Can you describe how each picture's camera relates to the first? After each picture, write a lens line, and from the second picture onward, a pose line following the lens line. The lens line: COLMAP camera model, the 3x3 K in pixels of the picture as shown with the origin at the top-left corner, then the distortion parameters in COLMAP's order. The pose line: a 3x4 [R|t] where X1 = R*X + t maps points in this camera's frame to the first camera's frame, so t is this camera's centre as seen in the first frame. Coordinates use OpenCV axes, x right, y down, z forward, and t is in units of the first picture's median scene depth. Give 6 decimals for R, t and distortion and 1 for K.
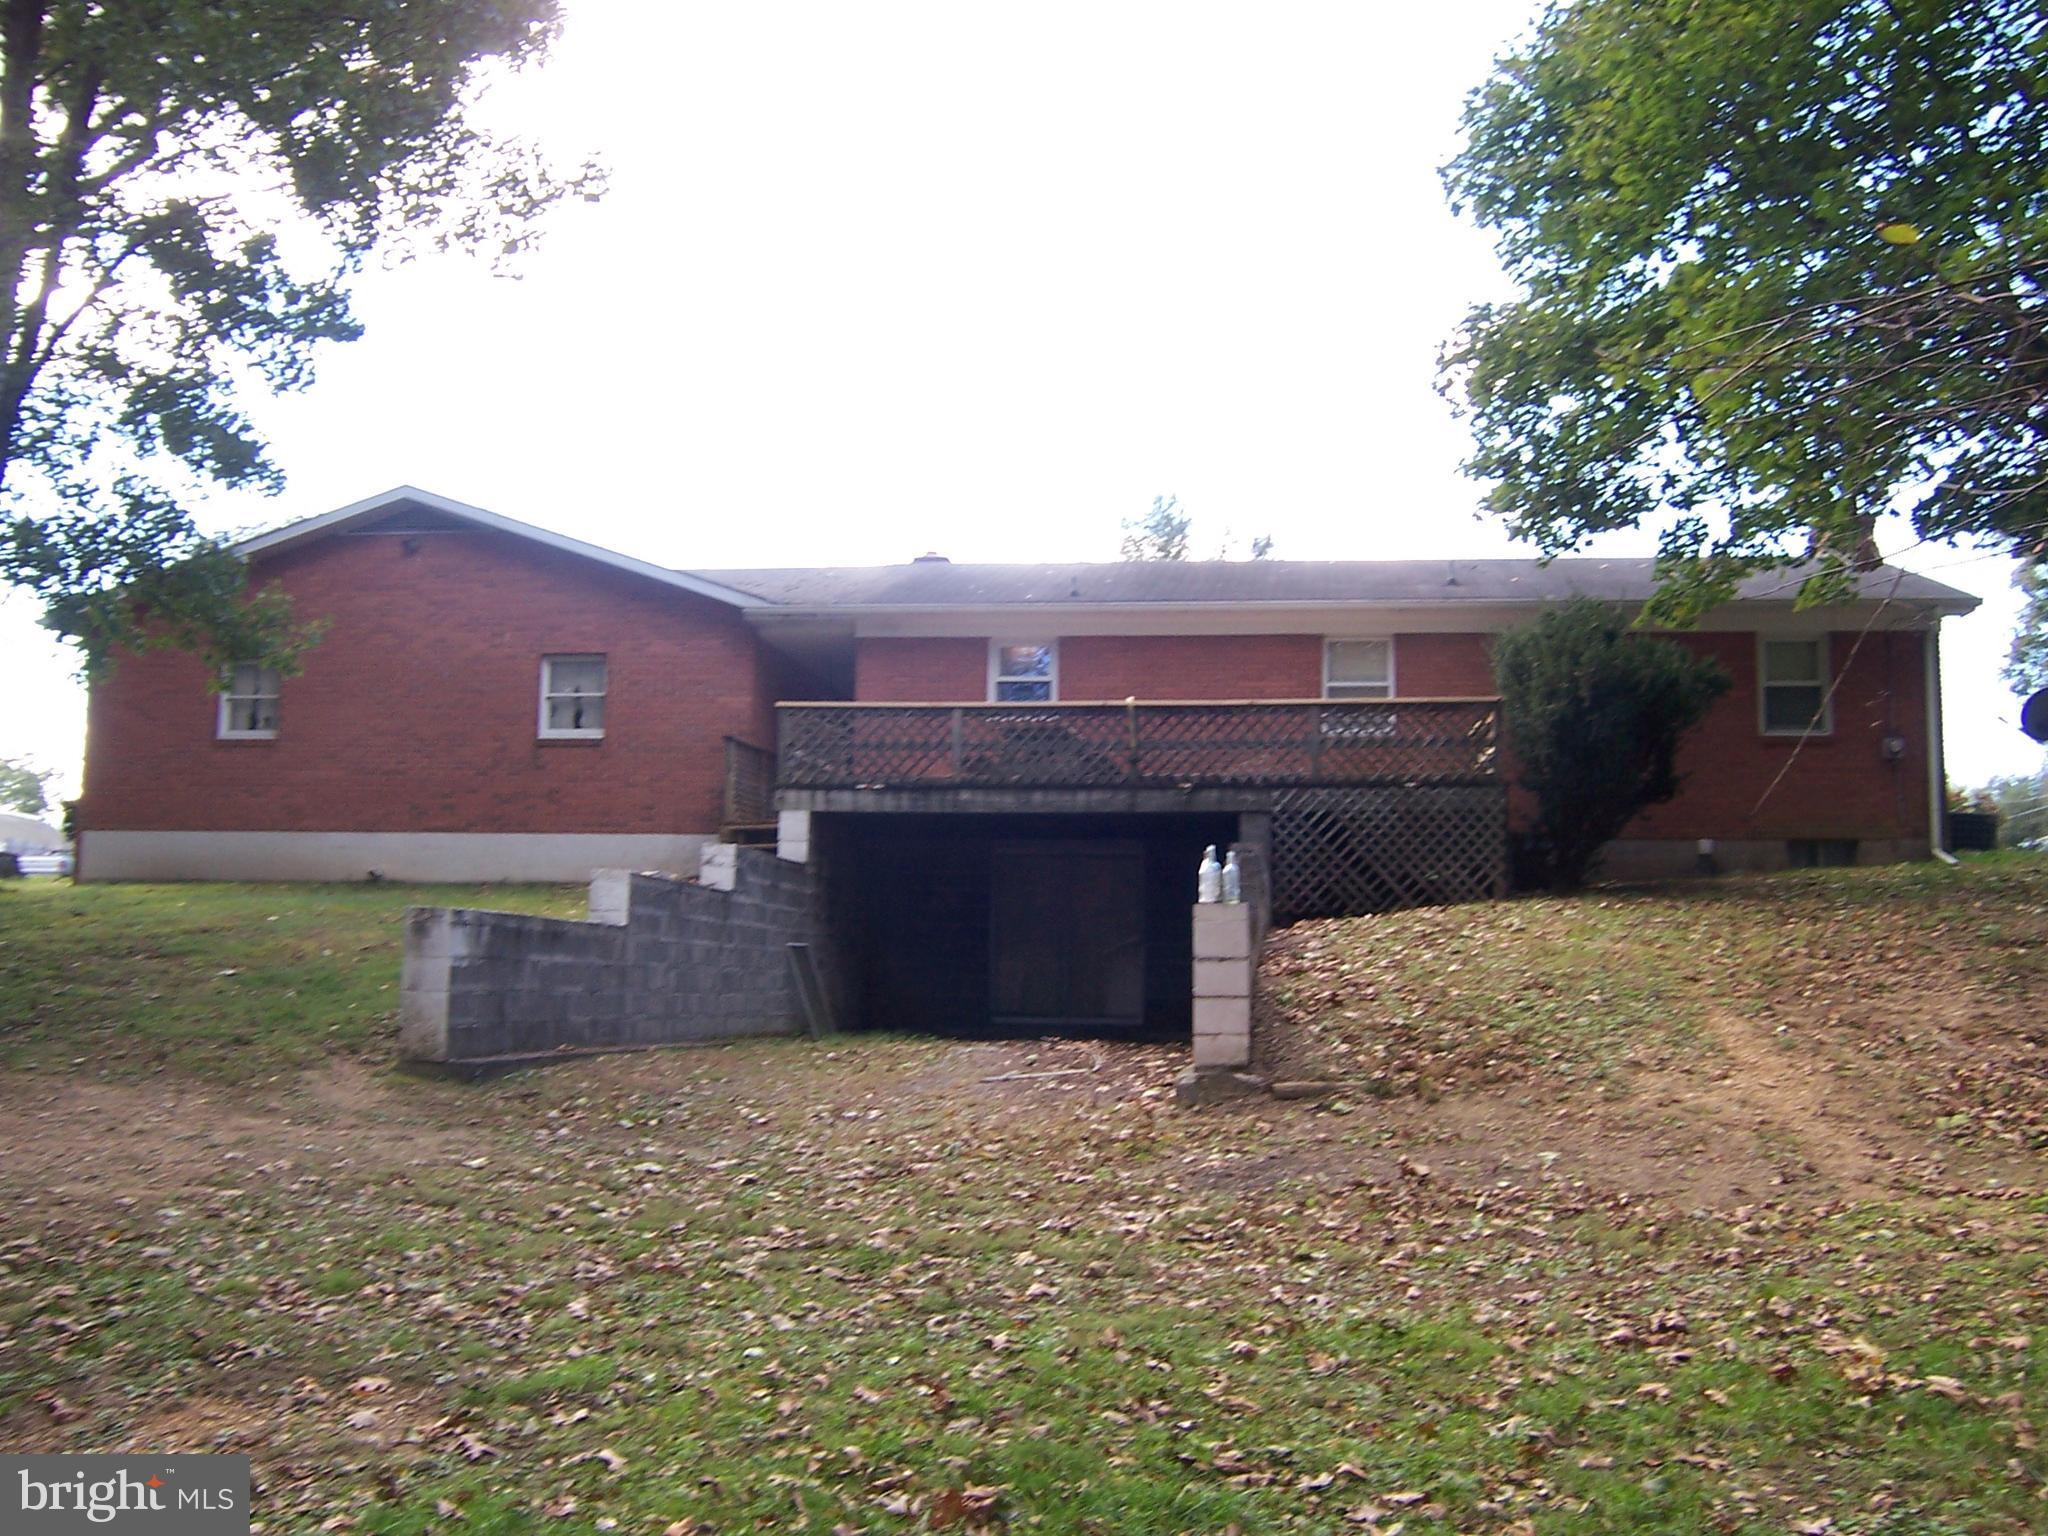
lens RADIAL K [[2010.2, 0, 1024.0], [0, 2010.2, 768.0], [0, 0, 1]] dist [-0.102985, 0.108439]
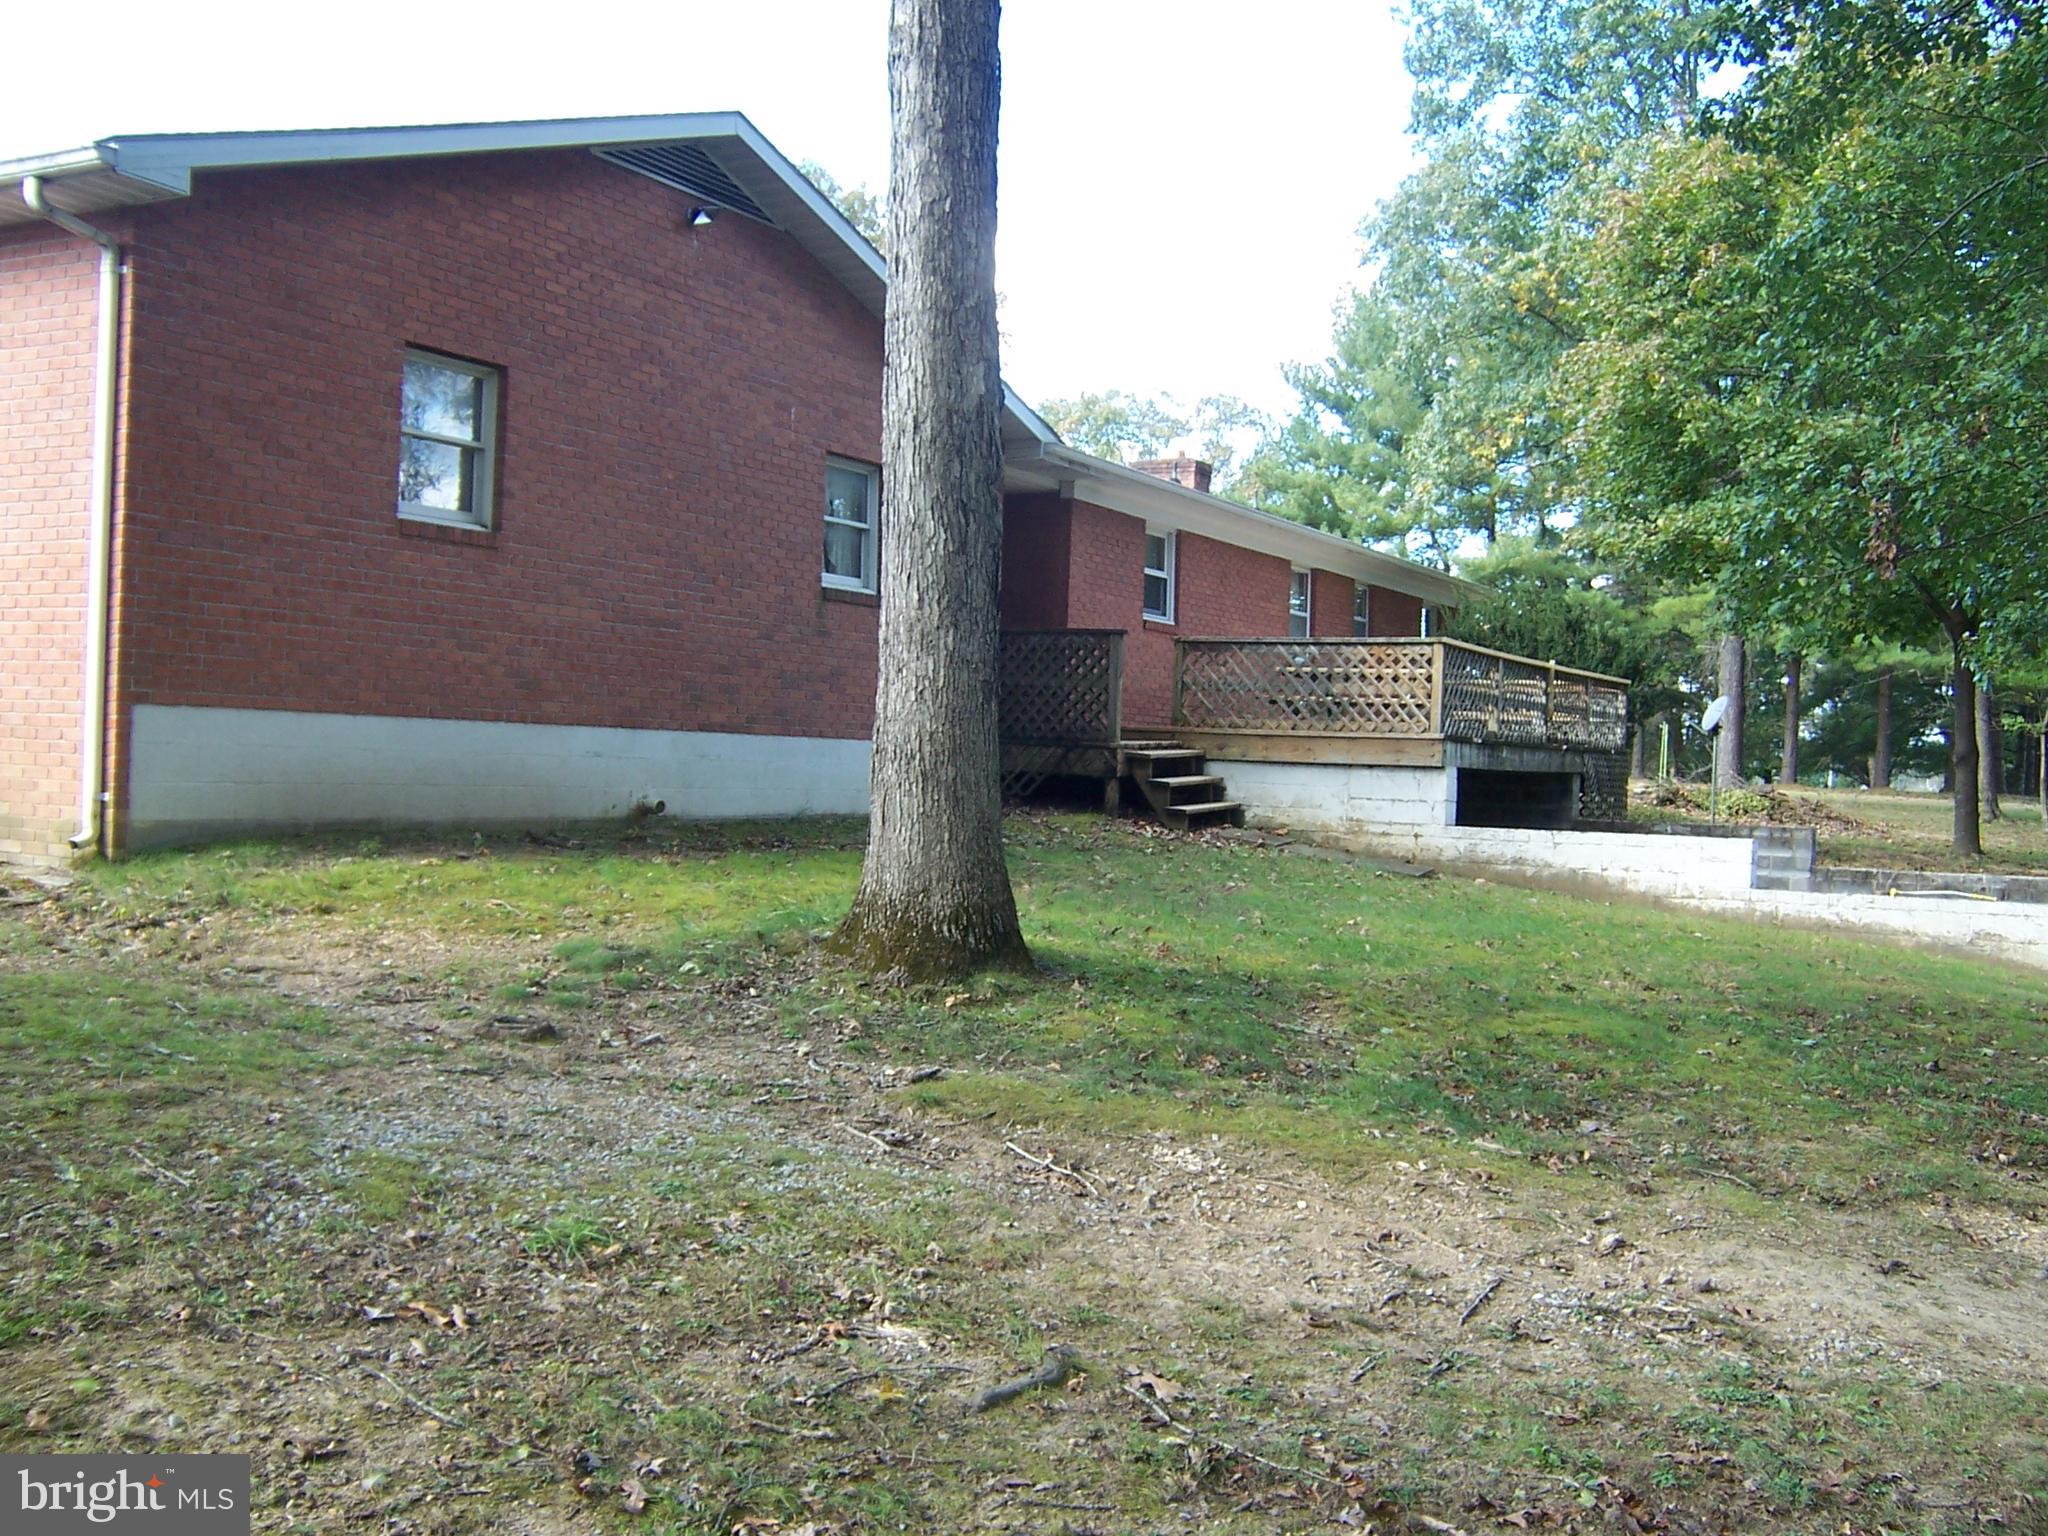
lens RADIAL K [[2010.2, 0, 1024.0], [0, 2010.2, 768.0], [0, 0, 1]] dist [-0.102985, 0.108439]
pose [[0.352448, -0.005738, 0.935814, -0.805427], [-0.130116, 0.989968, 0.055074, -0.001321], [-0.926742, -0.141175, 0.348165, 0.706717]]
